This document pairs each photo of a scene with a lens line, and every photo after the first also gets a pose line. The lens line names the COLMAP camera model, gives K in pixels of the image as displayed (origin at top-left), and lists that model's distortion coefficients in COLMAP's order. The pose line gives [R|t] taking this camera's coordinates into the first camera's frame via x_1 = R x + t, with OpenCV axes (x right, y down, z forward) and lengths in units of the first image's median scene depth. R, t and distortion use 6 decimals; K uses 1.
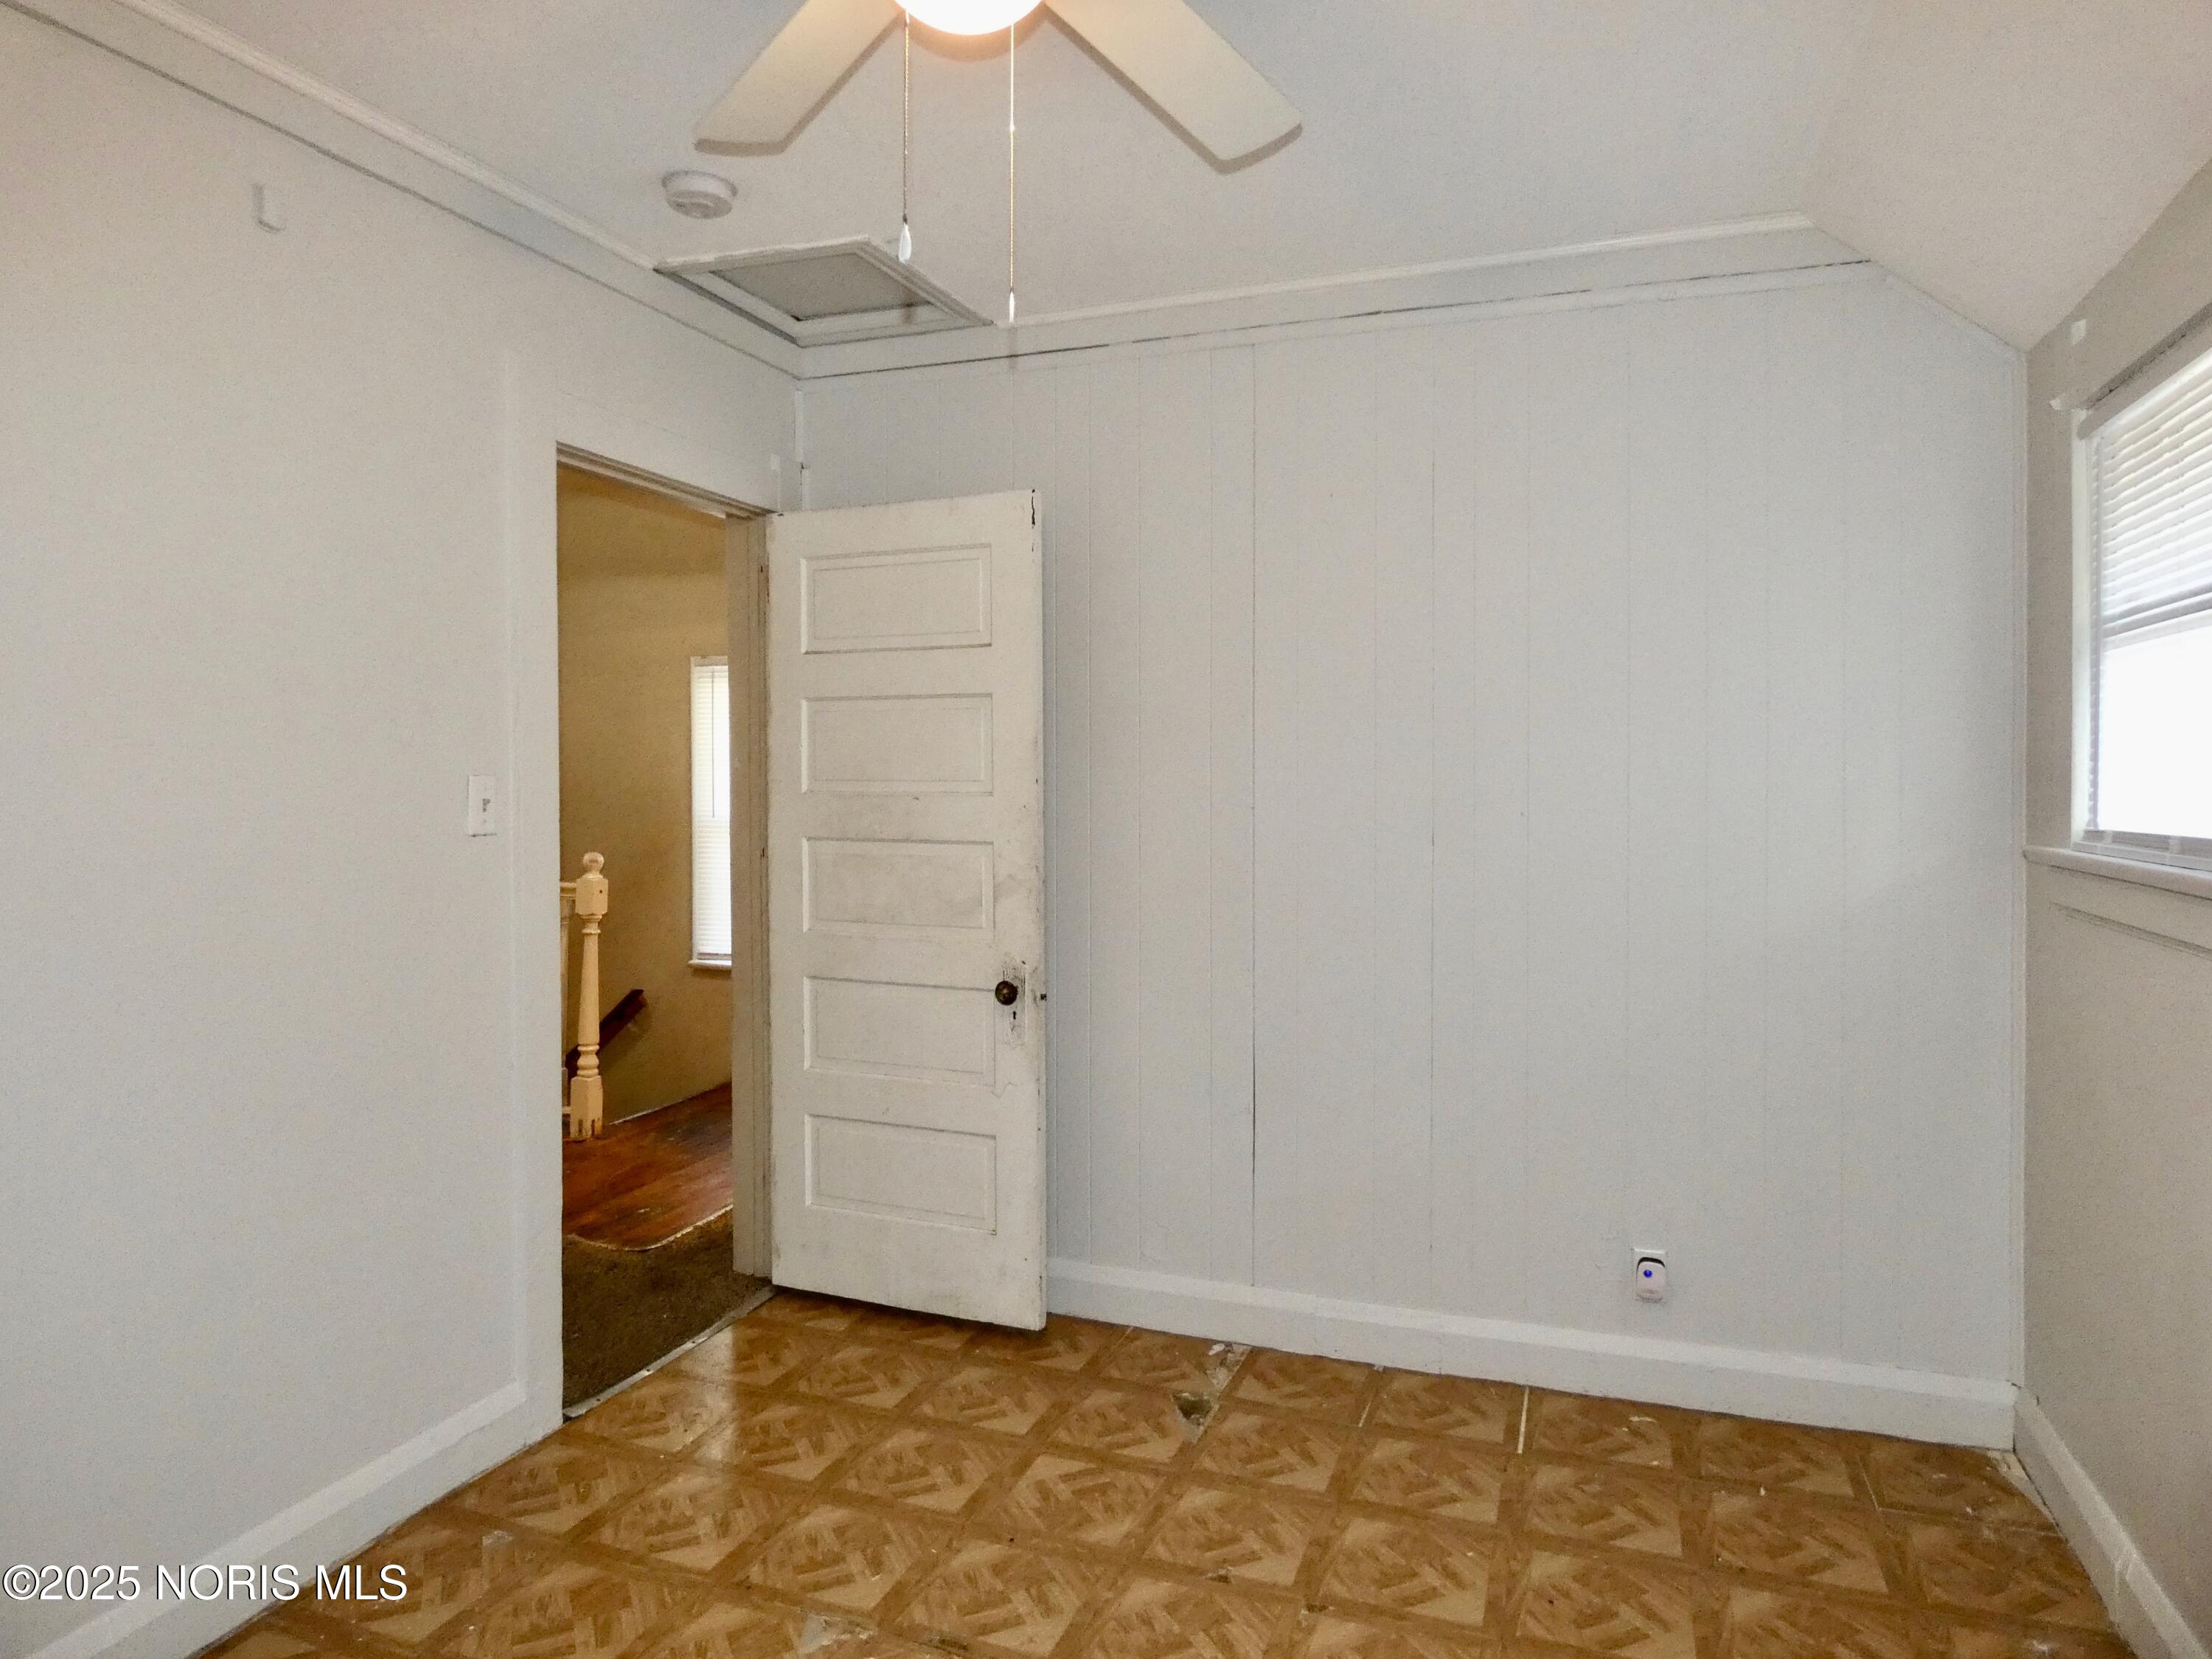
lens RADIAL K [[1338.8, 0, 1100.5], [0, 1338.8, 797.1], [0, 0, 1]] dist [-0.014946, 0.002625]
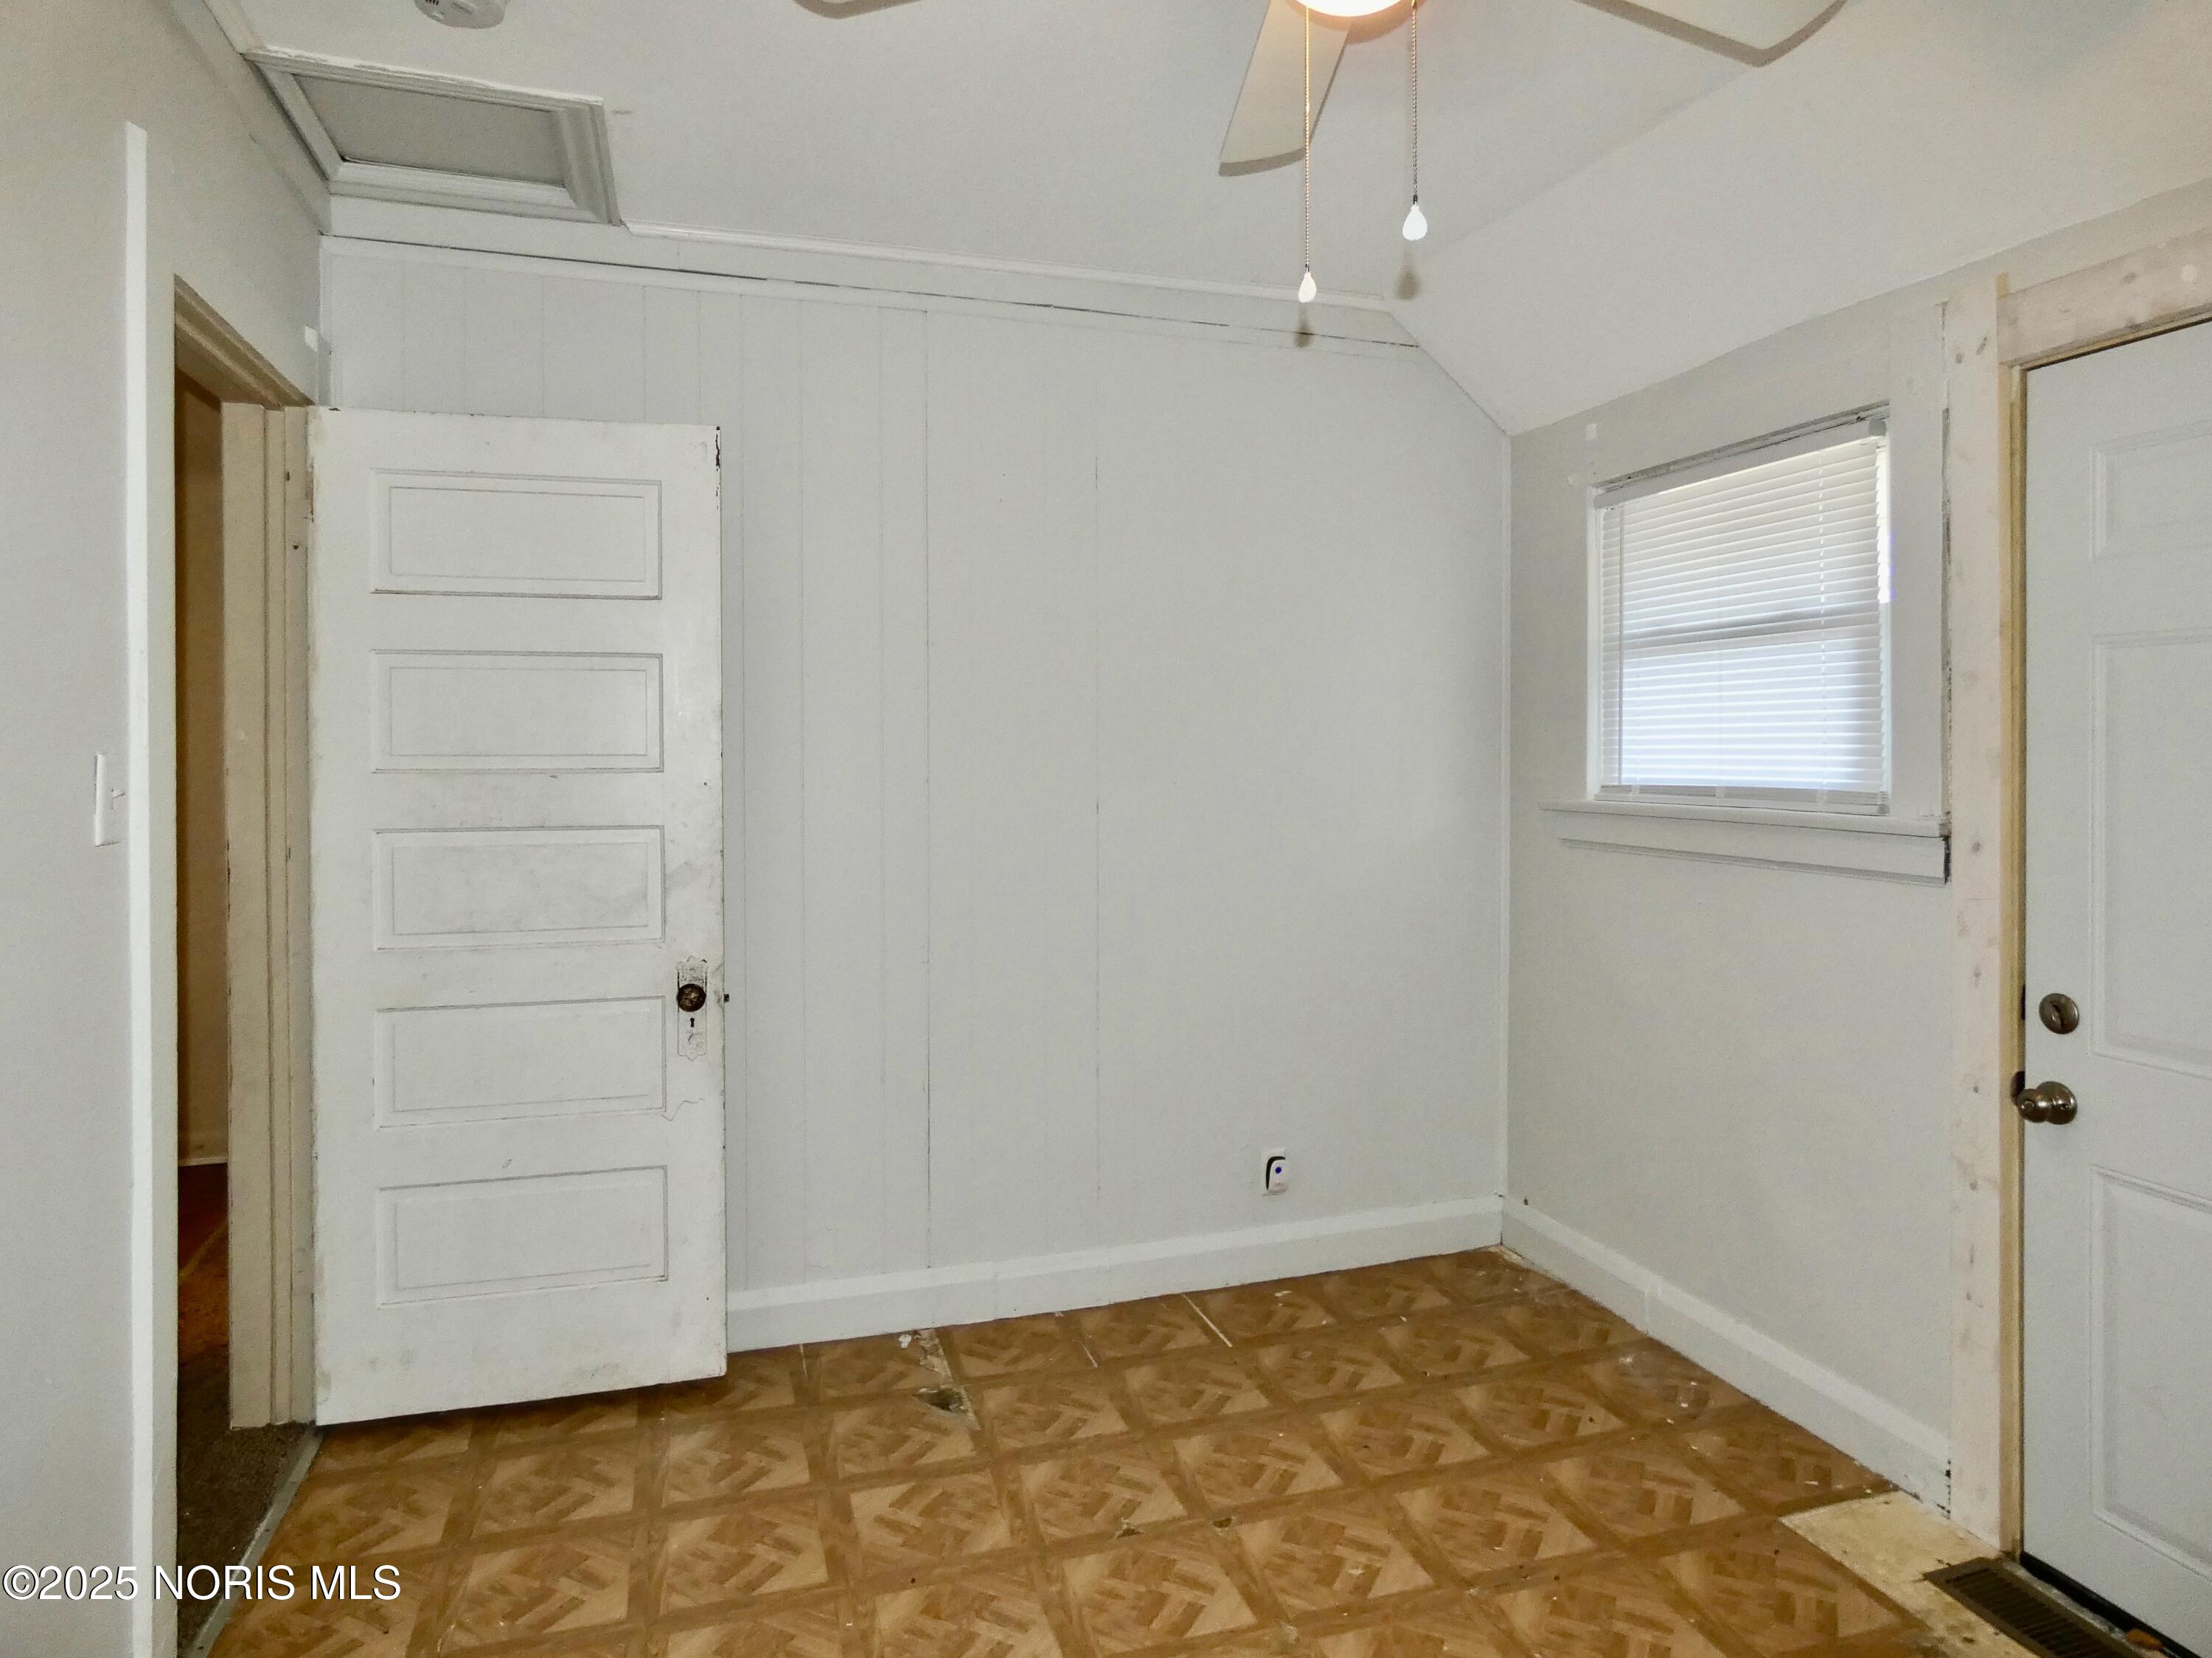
lens RADIAL K [[1344.2, 0, 1104.0], [0, 1344.2, 756.3], [0, 0, 1]] dist [-0.034424, 0.003230]
pose [[0.785328, -0.007403, 0.619035, -0.418853], [0.014025, 0.999885, -0.005835, -0.002387], [-0.618921, 0.013265, 0.785341, 0.154837]]
